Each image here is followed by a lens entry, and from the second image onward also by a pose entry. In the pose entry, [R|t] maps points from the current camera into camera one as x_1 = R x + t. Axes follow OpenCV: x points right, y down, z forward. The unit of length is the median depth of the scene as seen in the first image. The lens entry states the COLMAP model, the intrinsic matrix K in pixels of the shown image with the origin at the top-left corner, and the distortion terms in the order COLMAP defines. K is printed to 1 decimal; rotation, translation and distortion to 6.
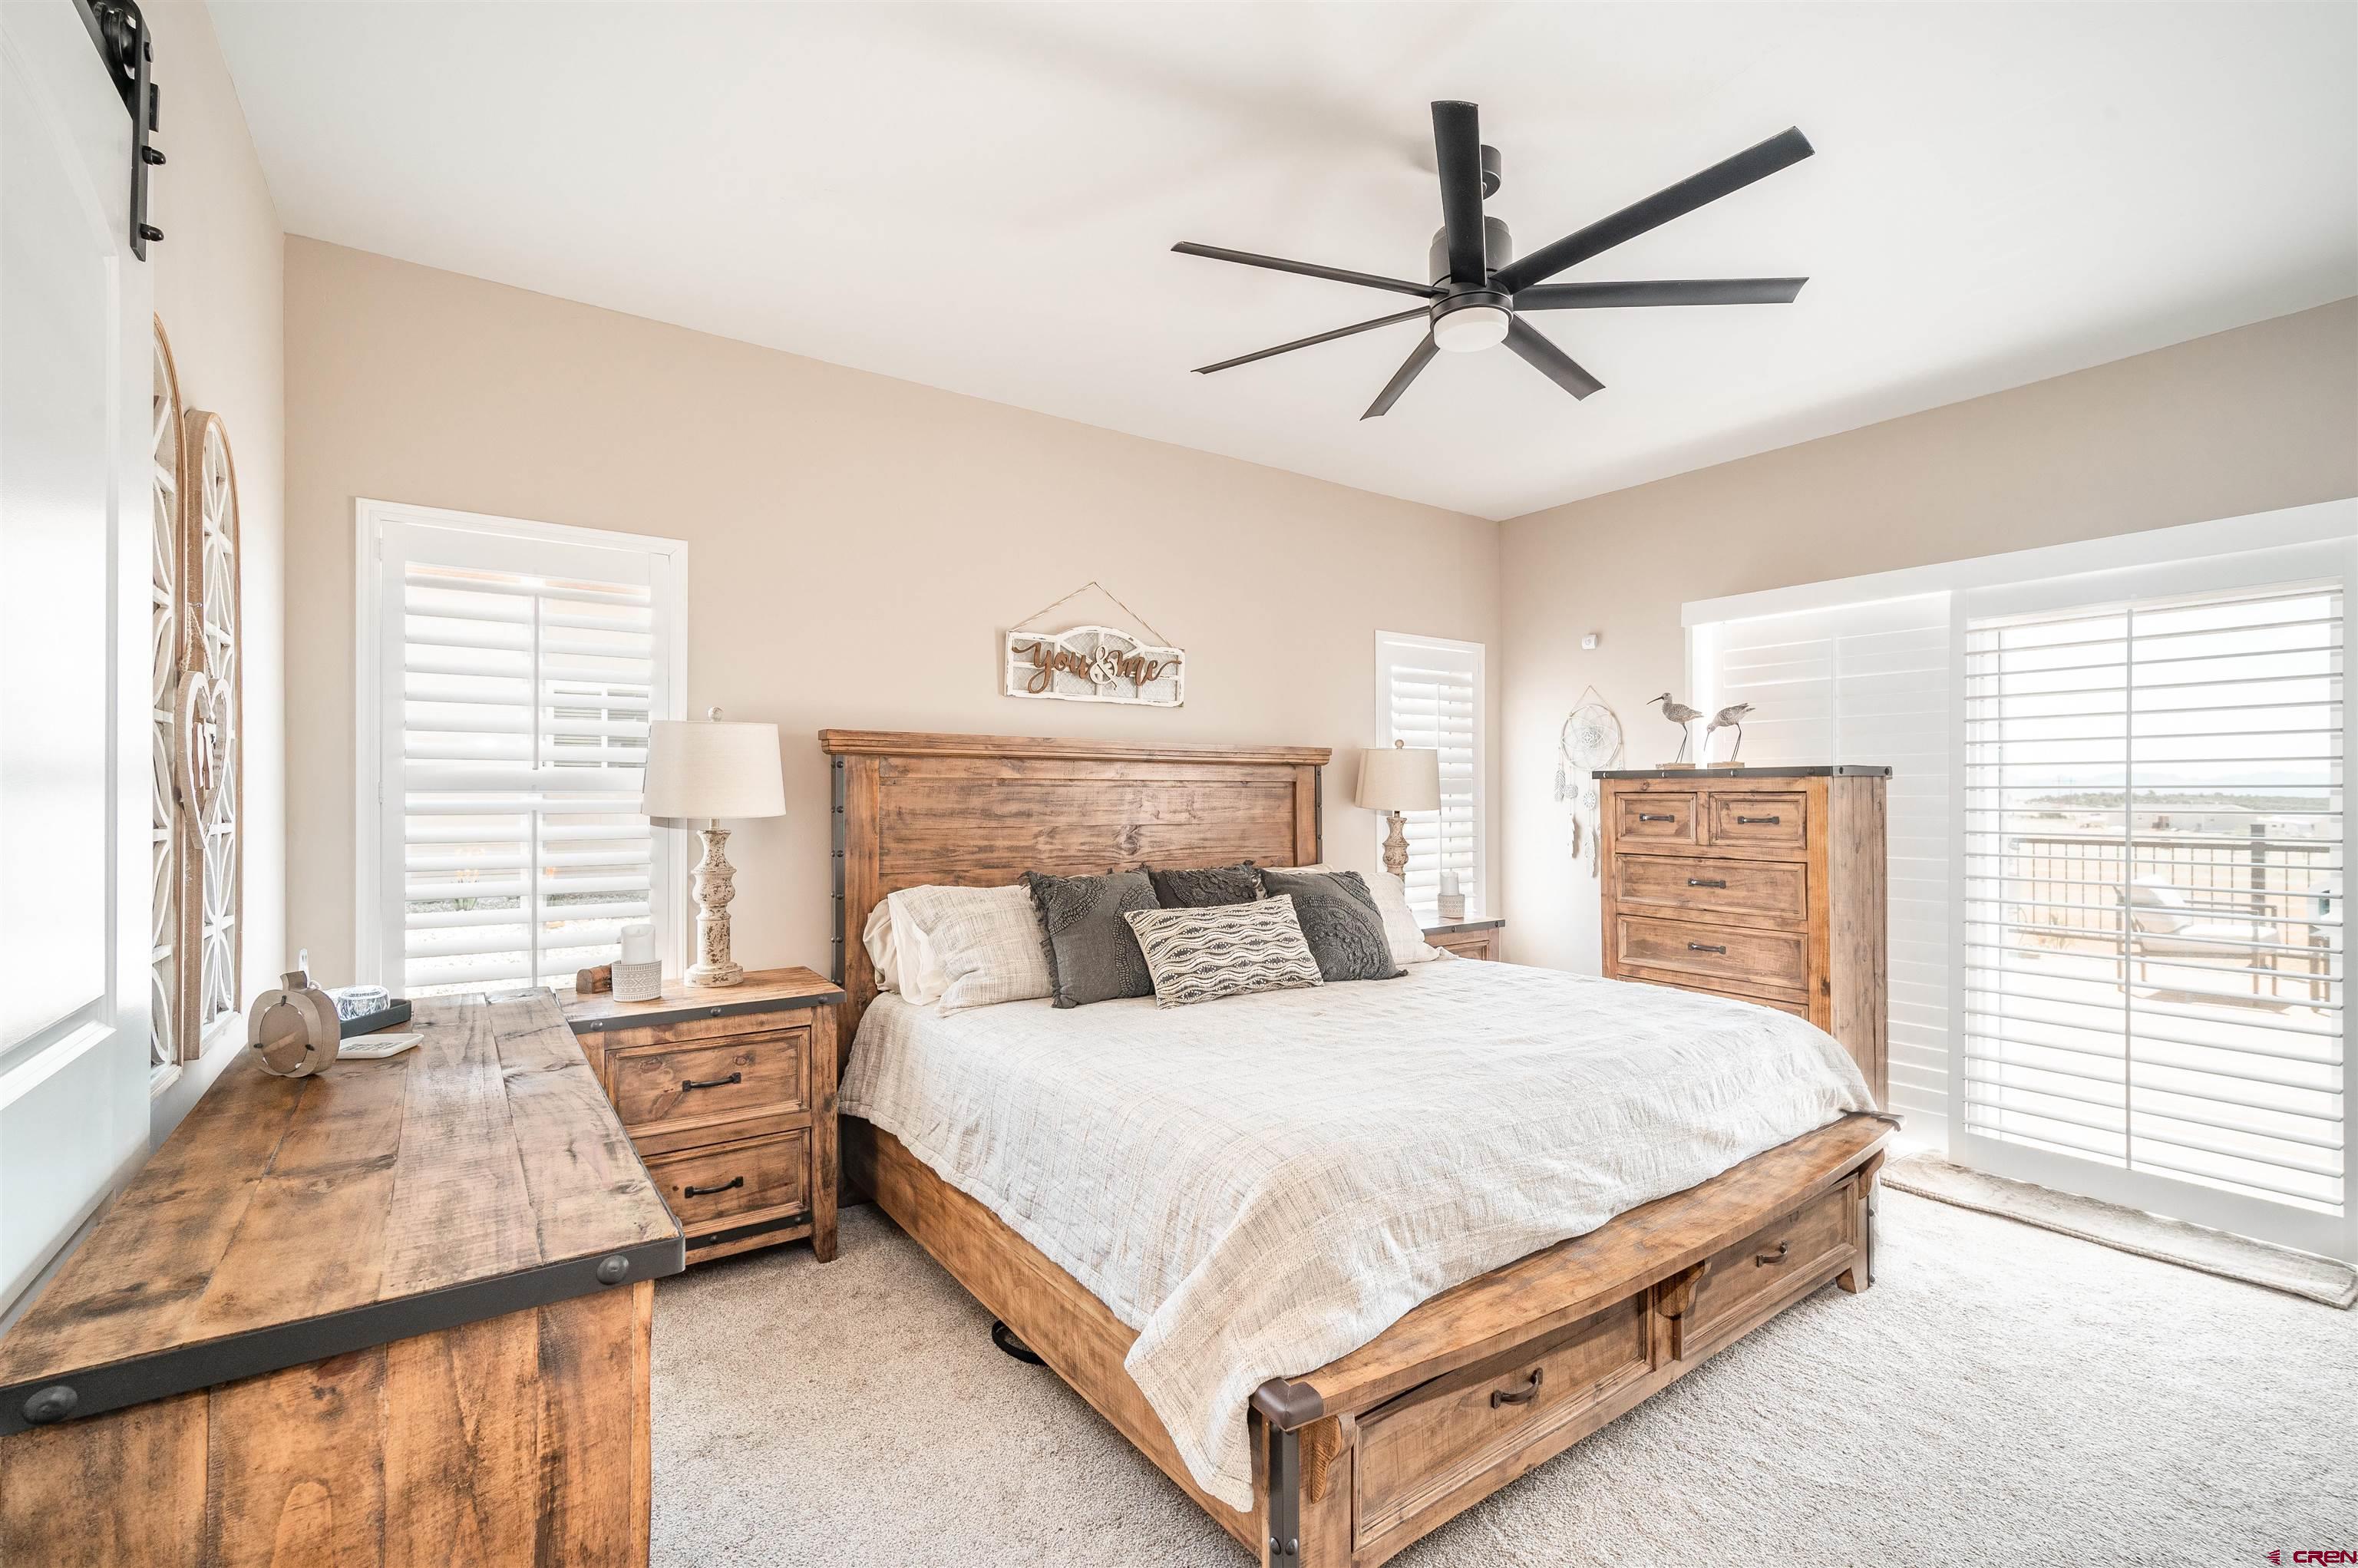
lens RADIAL K [[1024.8, 0, 1179.0], [0, 1024.8, 784.0], [0, 0, 1]] dist [-0.001654, -0.000022]
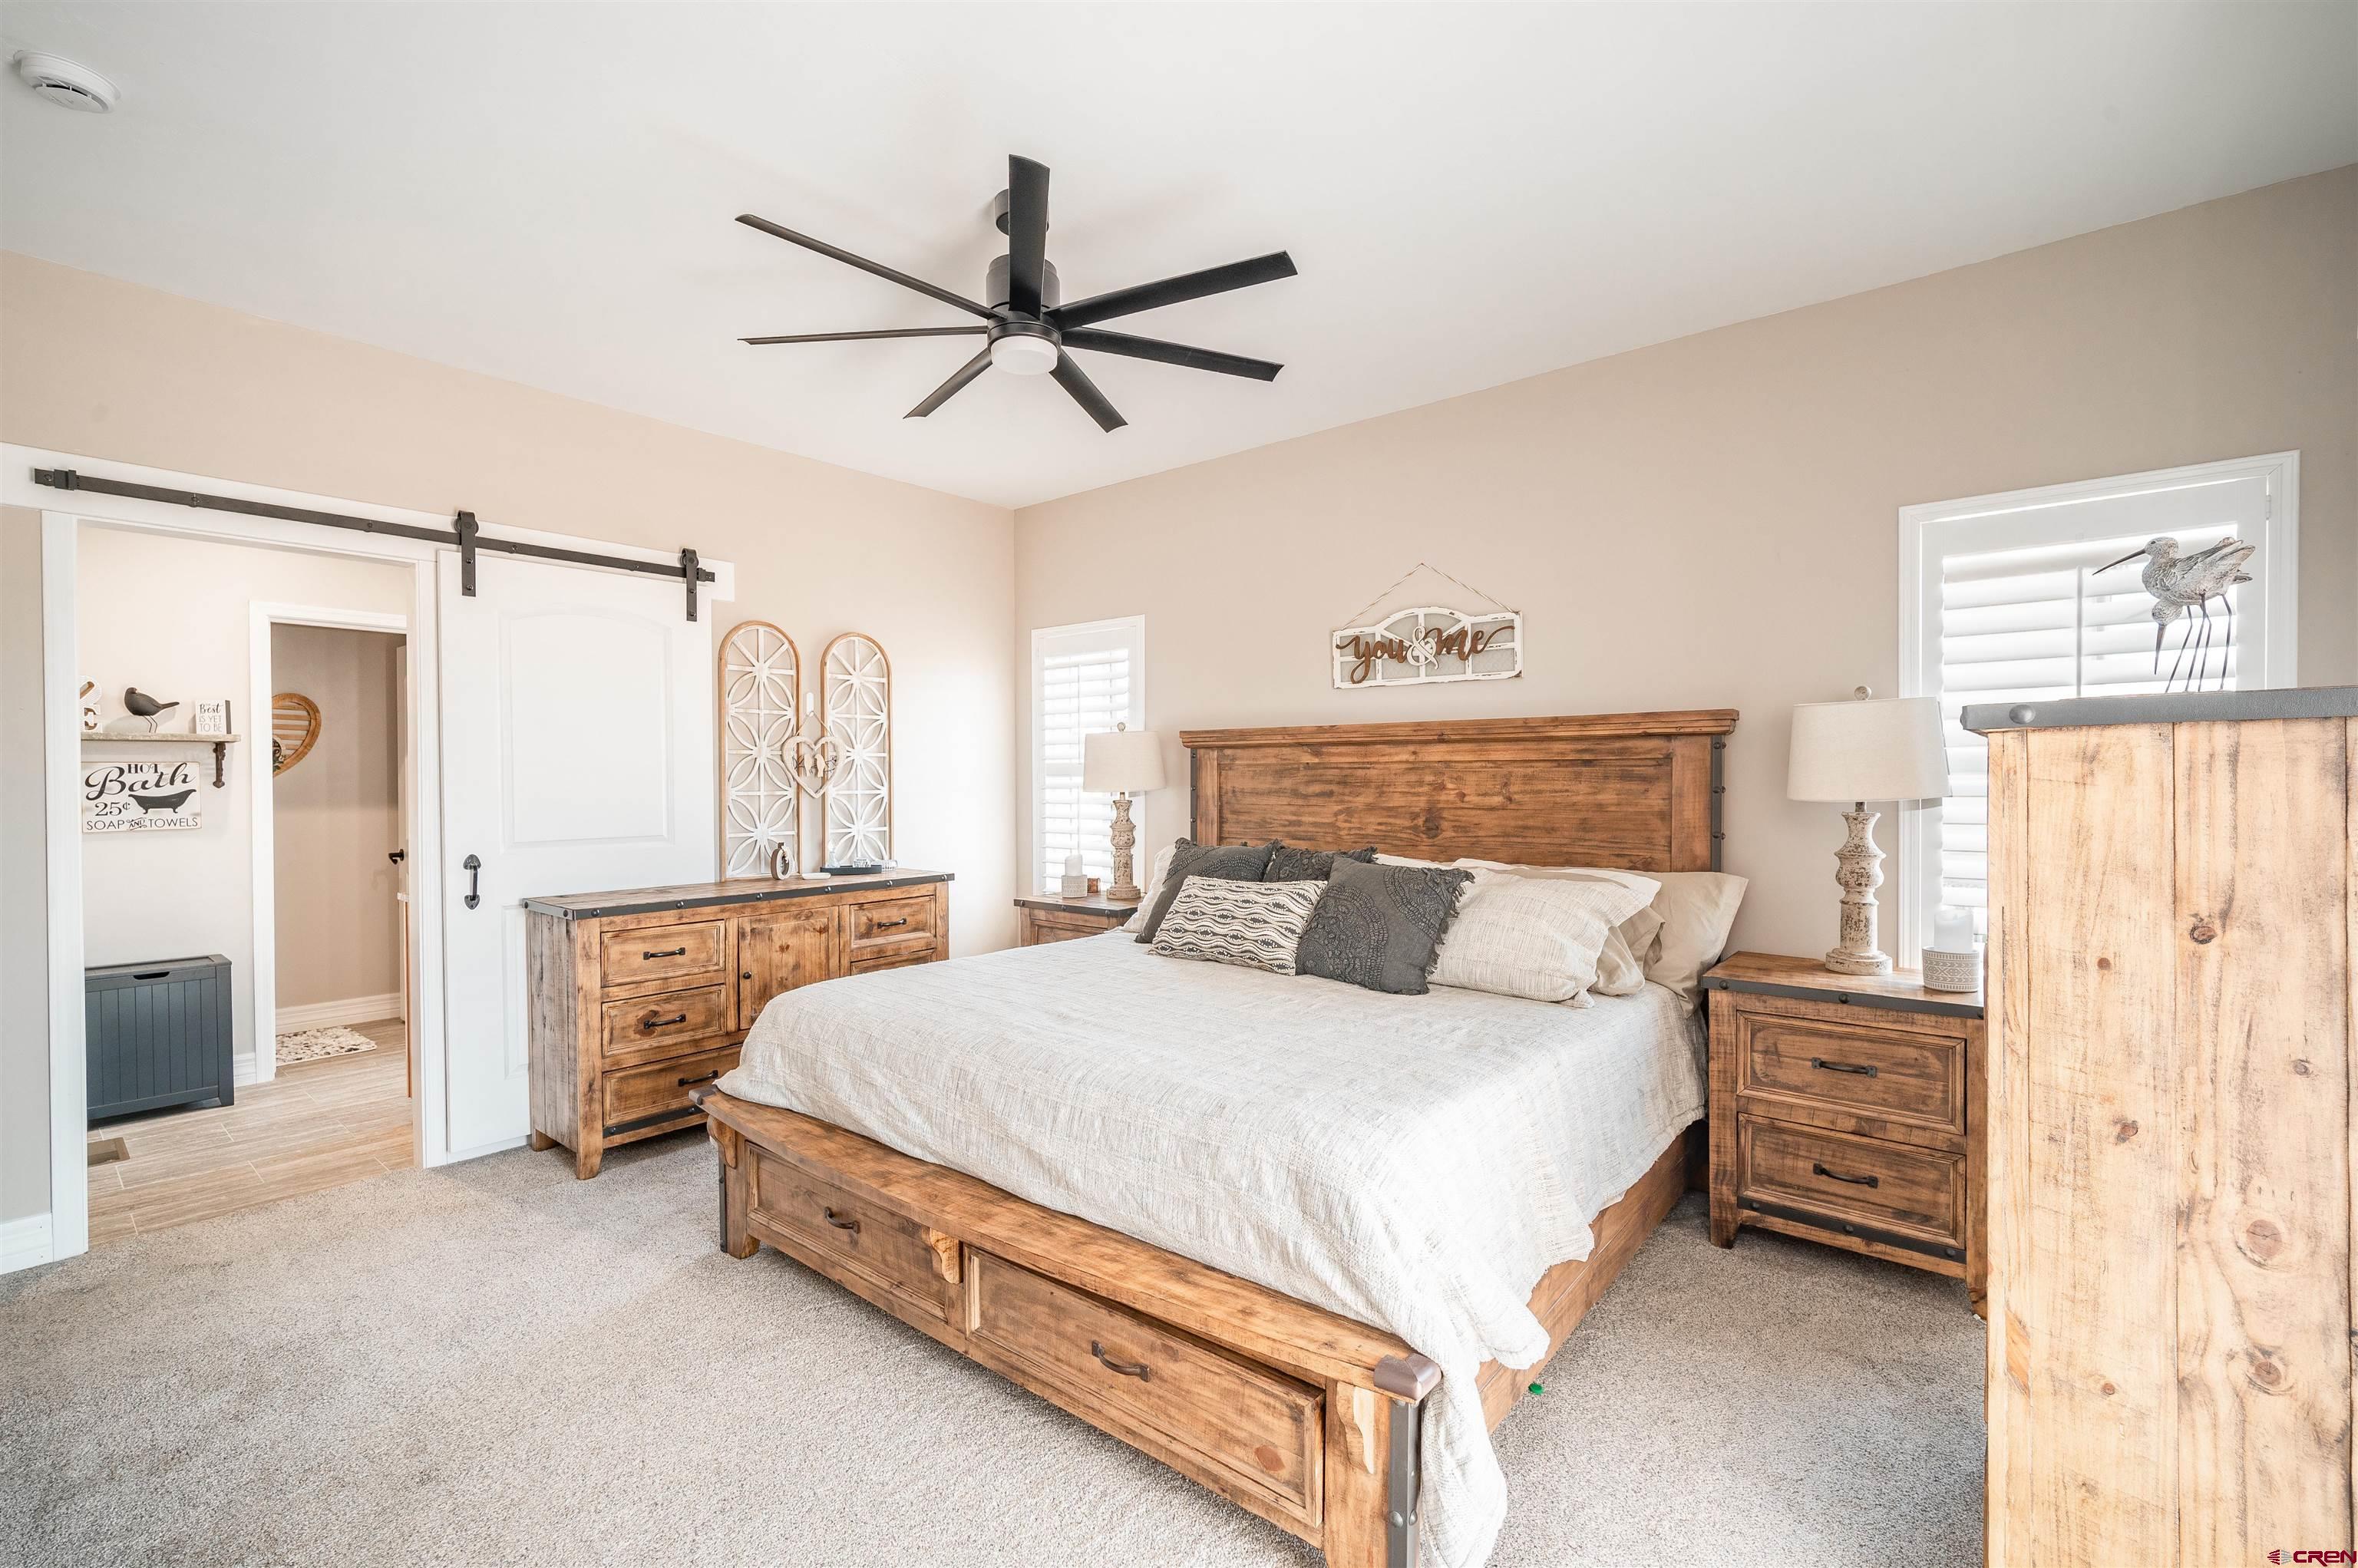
lens RADIAL K [[1024.8, 0, 1179.0], [0, 1024.8, 784.0], [0, 0, 1]] dist [-0.001654, -0.000022]
pose [[0.252193, 0.006454, -0.967656, 0.874796], [0.014151, 0.999846, 0.010356, 0.004170], [0.967574, -0.016305, 0.252062, 0.551415]]
